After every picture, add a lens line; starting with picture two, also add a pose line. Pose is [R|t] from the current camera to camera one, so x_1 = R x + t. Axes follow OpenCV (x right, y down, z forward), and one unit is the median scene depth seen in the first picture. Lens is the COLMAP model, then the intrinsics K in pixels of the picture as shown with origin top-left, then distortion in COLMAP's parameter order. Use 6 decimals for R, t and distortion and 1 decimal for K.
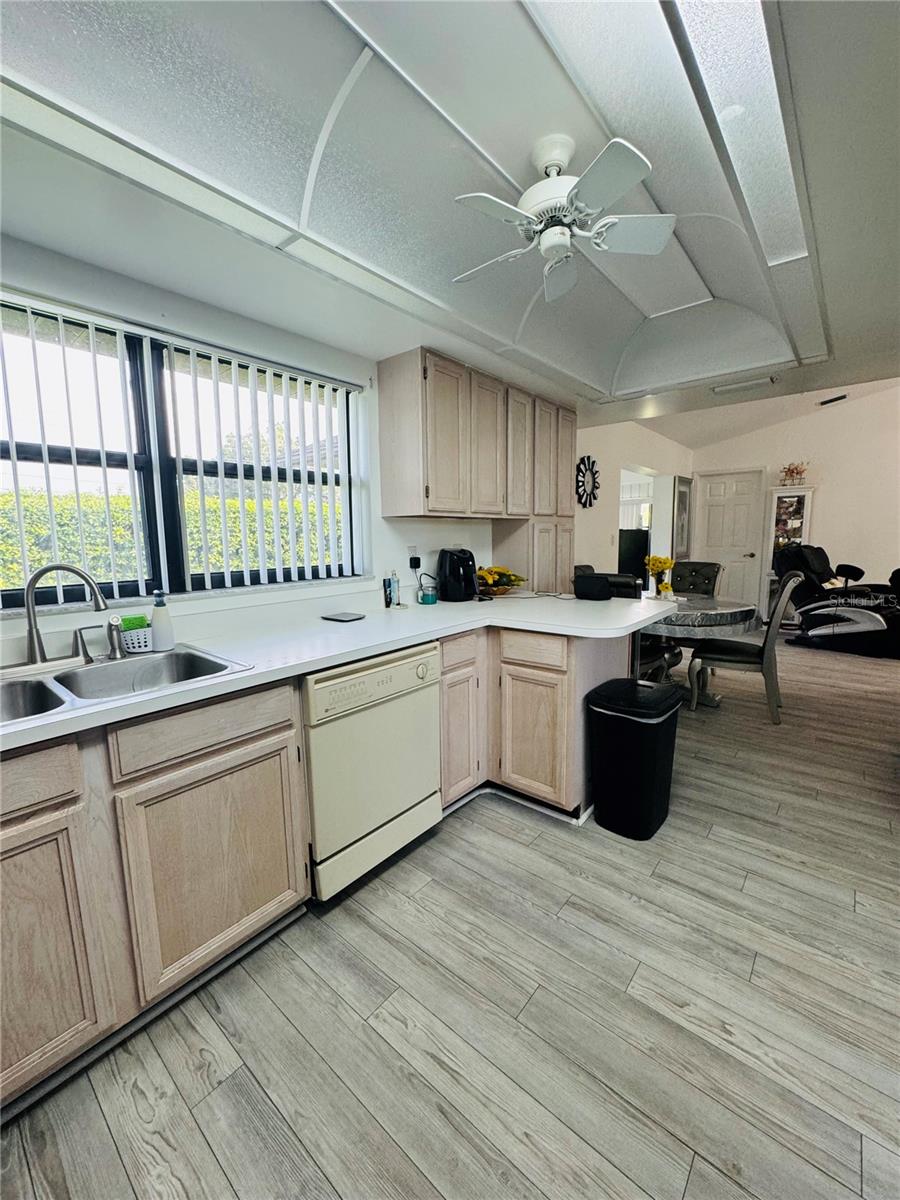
lens RADIAL K [[480.3, 0, 449.7], [0, 480.3, 600.7], [0, 0, 1]] dist [-0.004275, -0.000181]
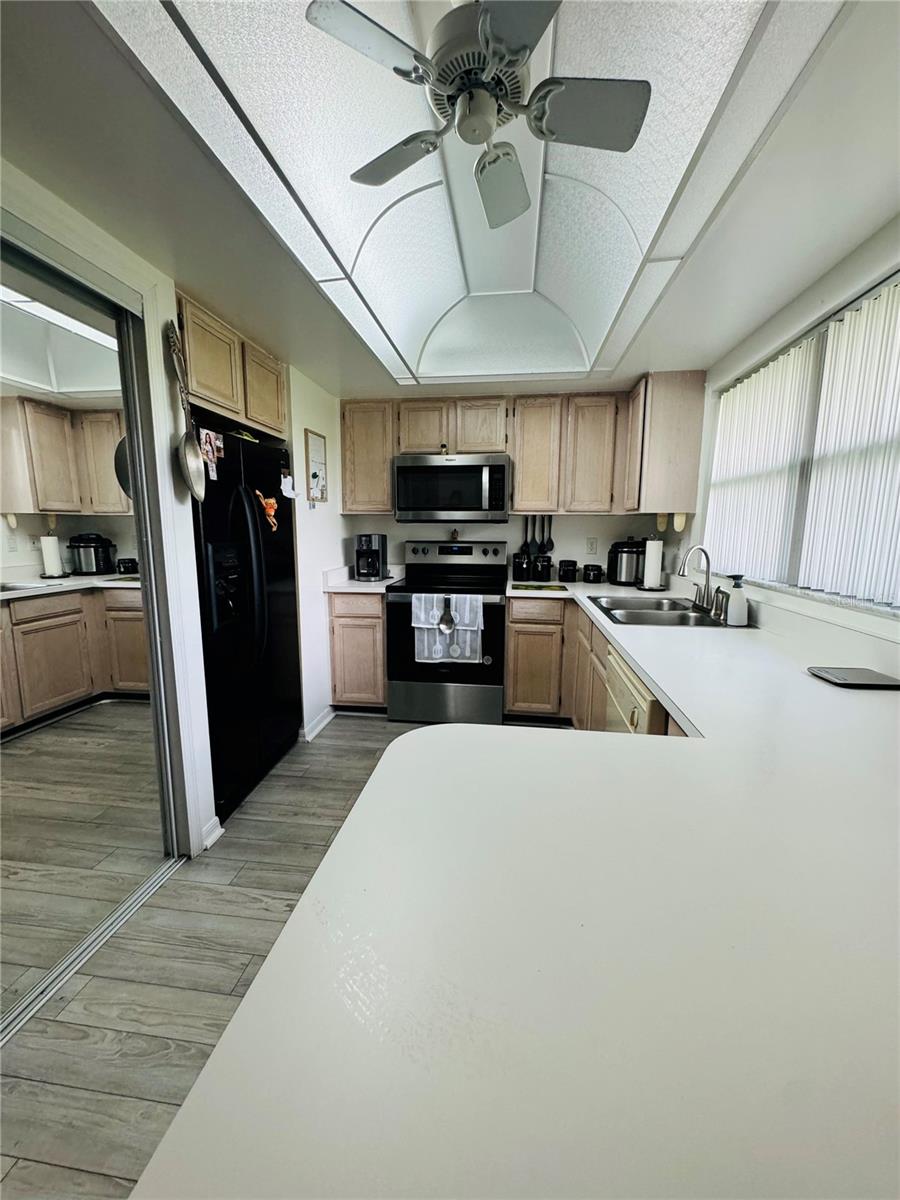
lens RADIAL K [[480.3, 0, 447.8], [0, 480.3, 600.4], [0, 0, 1]] dist [-0.004275, -0.000181]
pose [[-0.841014, 0.093988, -0.532786, 0.668806], [-0.062744, 0.961204, 0.268607, -0.243326], [0.537362, 0.259331, -0.802489, 1.660241]]
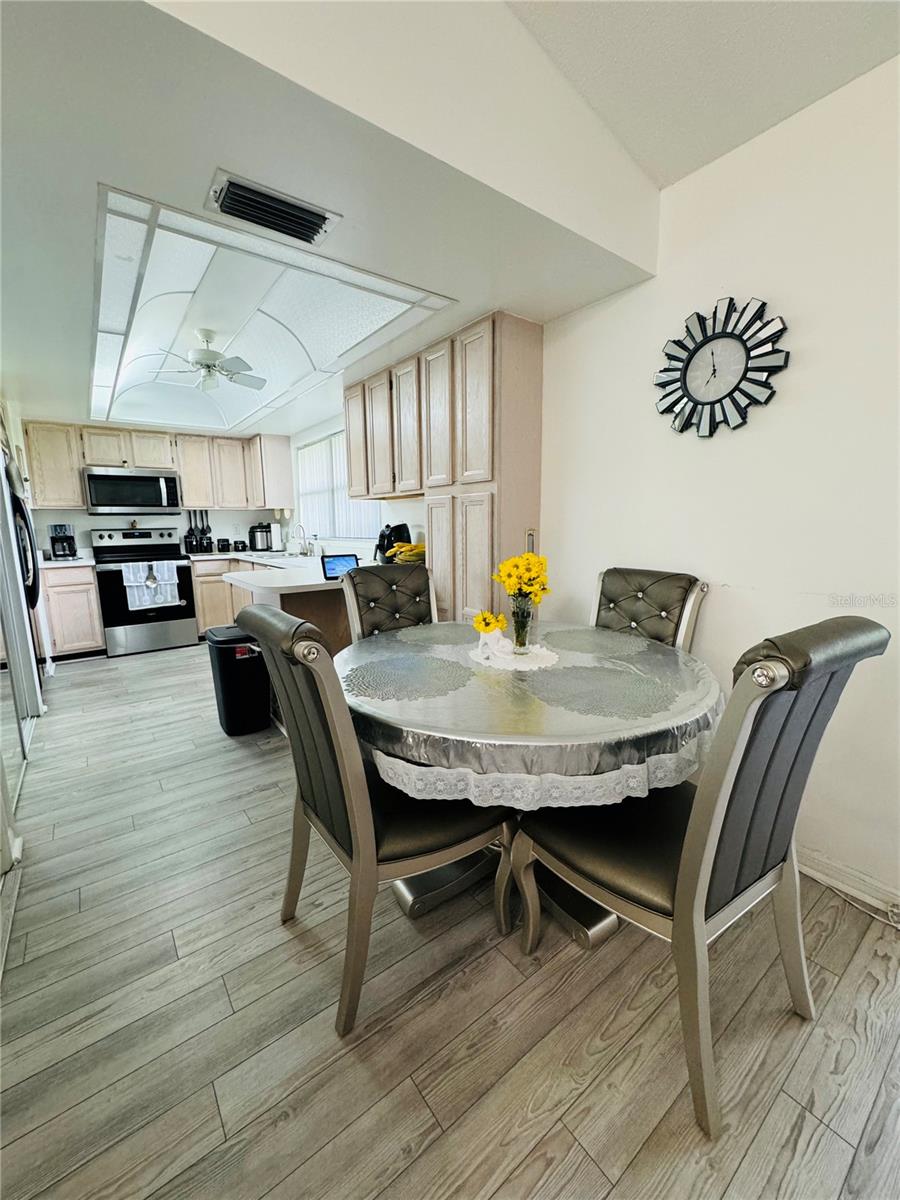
lens RADIAL K [[480.3, 0, 452.5], [0, 480.3, 599.8], [0, 0, 1]] dist [-0.004275, -0.000181]
pose [[-0.212813, 0.175531, -0.961197, 2.102710], [-0.113464, 0.972636, 0.202742, -0.326041], [0.970483, 0.152207, -0.187073, 2.485518]]
